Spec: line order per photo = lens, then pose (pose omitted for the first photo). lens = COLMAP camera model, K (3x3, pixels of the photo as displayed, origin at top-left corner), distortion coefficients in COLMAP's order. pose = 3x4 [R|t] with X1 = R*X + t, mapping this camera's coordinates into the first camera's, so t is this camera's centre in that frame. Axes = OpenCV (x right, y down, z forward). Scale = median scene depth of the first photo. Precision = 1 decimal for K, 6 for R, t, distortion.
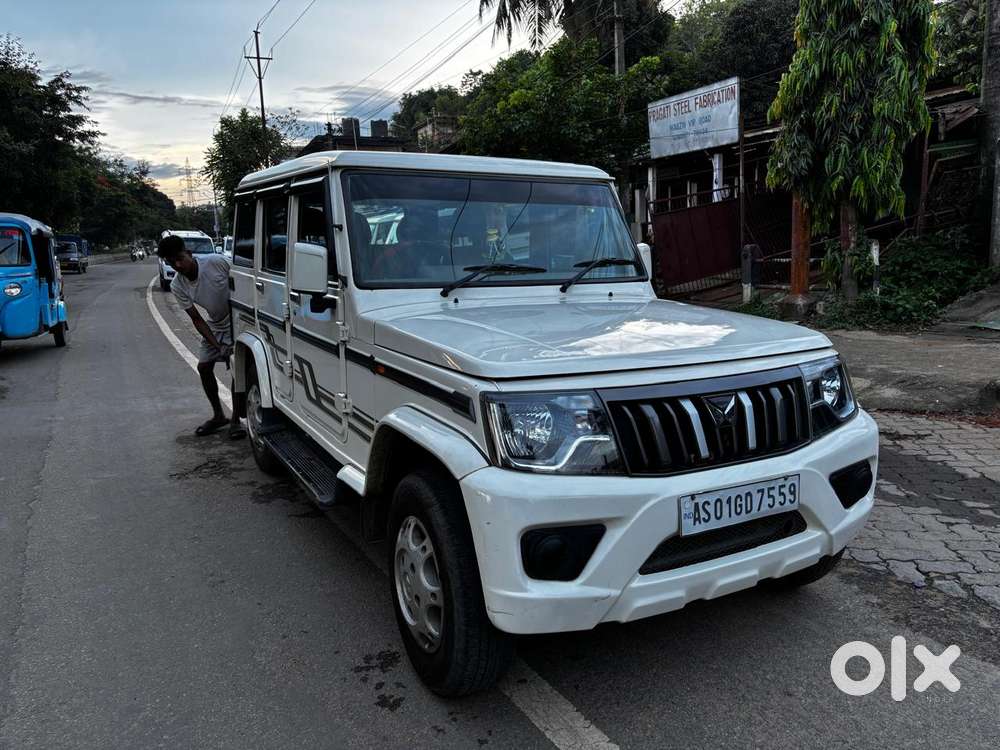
lens RADIAL K [[755.1, 0, 505.4], [0, 755.1, 377.2], [0, 0, 1]] dist [0.047099, -0.049098]
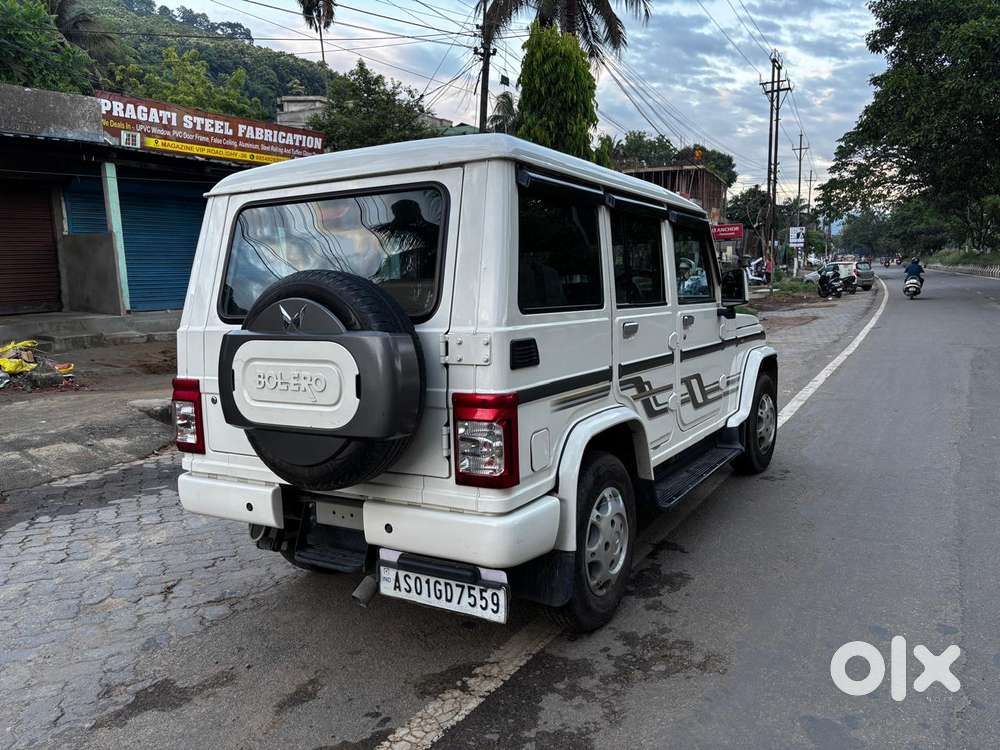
lens RADIAL K [[753.7, 0, 506.7], [0, 753.7, 374.9], [0, 0, 1]] dist [0.039844, -0.047043]
pose [[-0.506207, -0.077944, 0.858883, -1.224522], [0.185396, 0.962788, 0.196642, -0.330495], [-0.842249, 0.258775, -0.472919, 1.998269]]
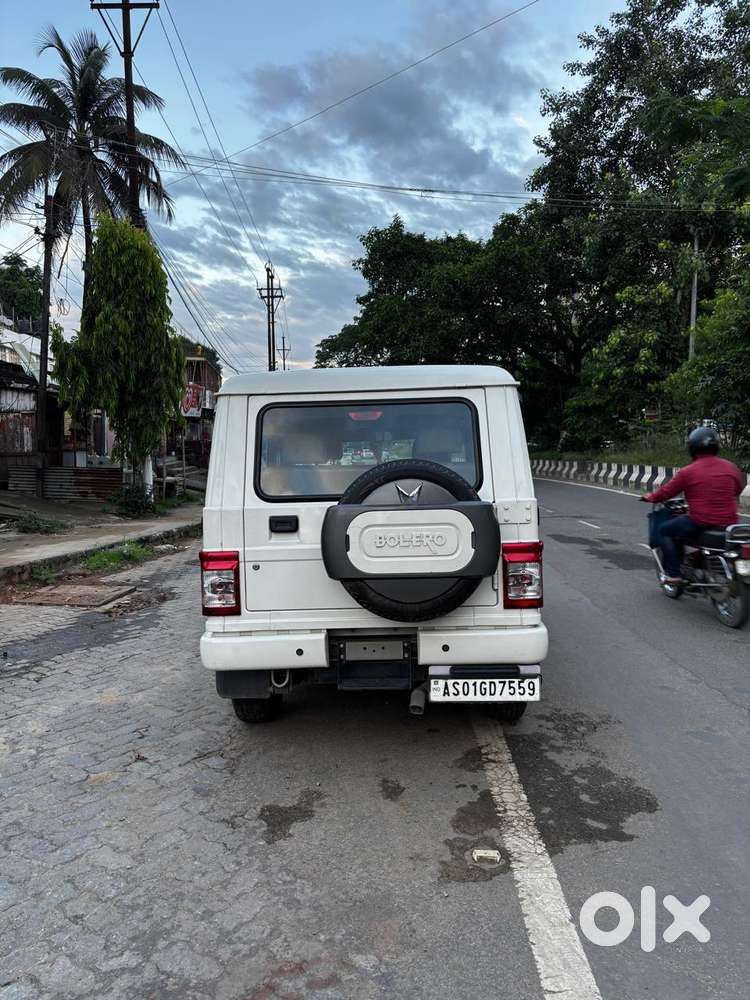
lens RADIAL K [[755.1, 0, 368.3], [0, 755.1, 503.2], [0, 0, 1]] dist [0.047099, -0.049098]
pose [[-0.854160, 0.002925, 0.520002, -0.957342], [0.124756, 0.971932, 0.199458, -0.471232], [-0.504824, 0.235242, -0.830550, 2.670809]]
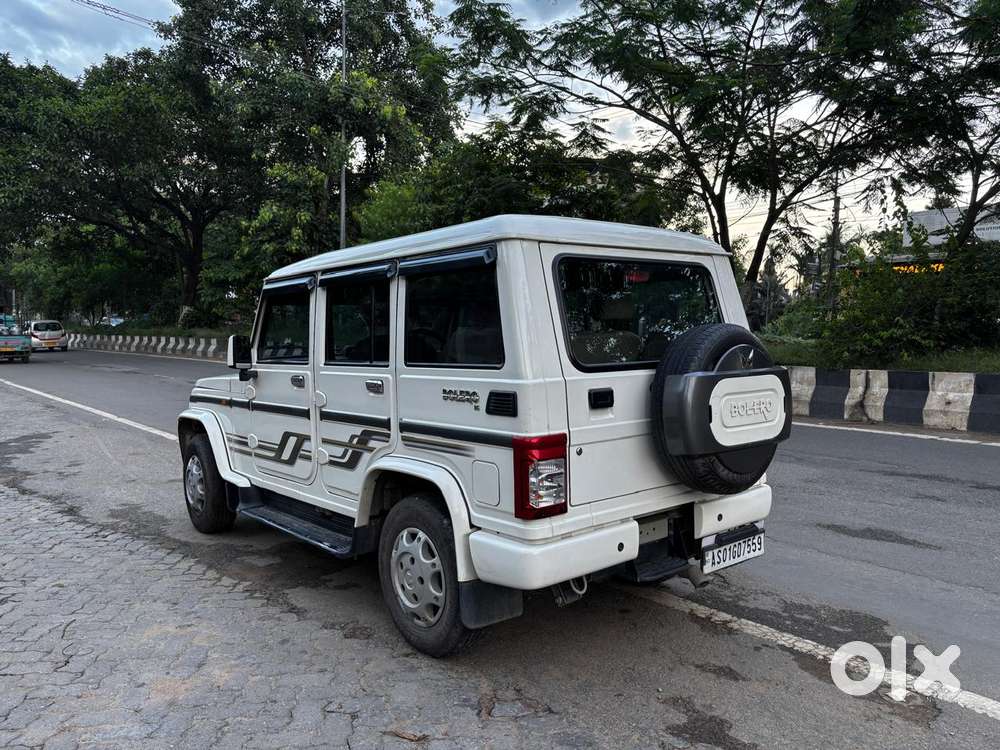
lens RADIAL K [[755.1, 0, 505.4], [0, 755.1, 377.2], [0, 0, 1]] dist [0.047099, -0.049098]
pose [[-0.982717, 0.029943, -0.182678, -0.005203], [-0.014084, 0.971877, 0.235068, -0.479428], [0.184579, 0.233578, -0.954658, 2.686033]]
